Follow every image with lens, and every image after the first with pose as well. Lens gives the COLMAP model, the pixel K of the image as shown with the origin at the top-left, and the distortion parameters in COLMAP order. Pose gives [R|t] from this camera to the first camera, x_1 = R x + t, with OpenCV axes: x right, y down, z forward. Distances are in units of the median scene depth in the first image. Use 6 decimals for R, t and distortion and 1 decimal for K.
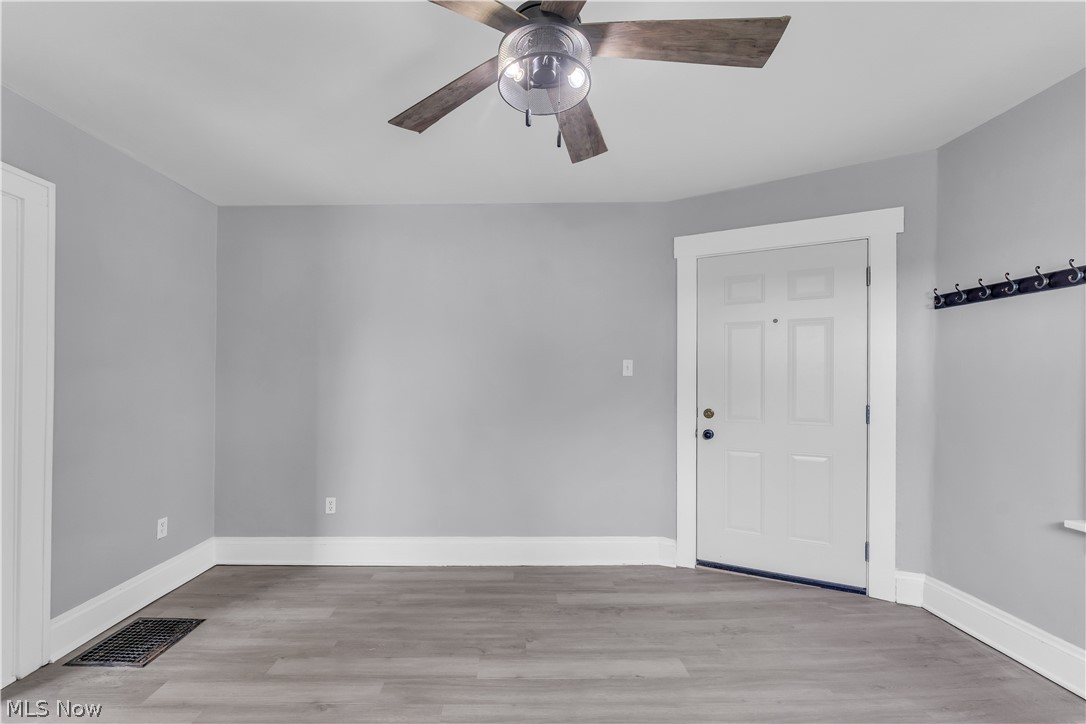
lens RADIAL K [[452.5, 0, 516.9], [0, 452.5, 381.1], [0, 0, 1]] dist [-0.000814, -0.000113]
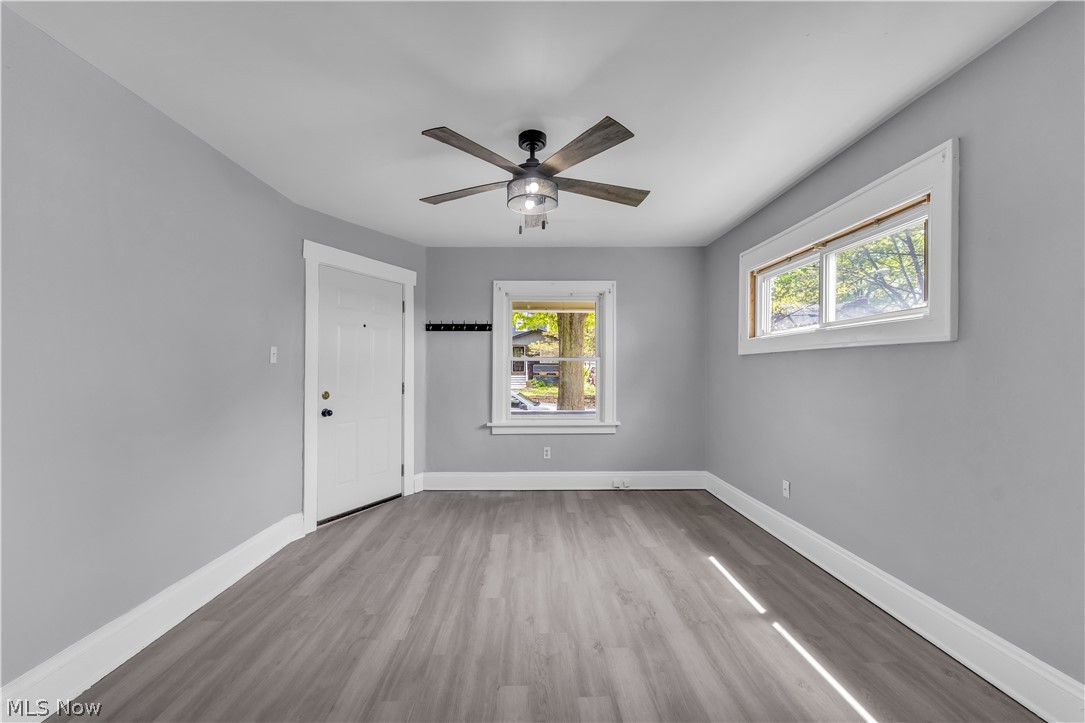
lens RADIAL K [[442.8, 0, 540.9], [0, 442.8, 365.9], [0, 0, 1]] dist [0.000129, 0.000048]
pose [[-0.021151, 0.009903, 0.999727, -0.907625], [0.005379, 0.999938, -0.009791, 0.008757], [-0.999762, 0.005171, -0.021203, 0.534828]]
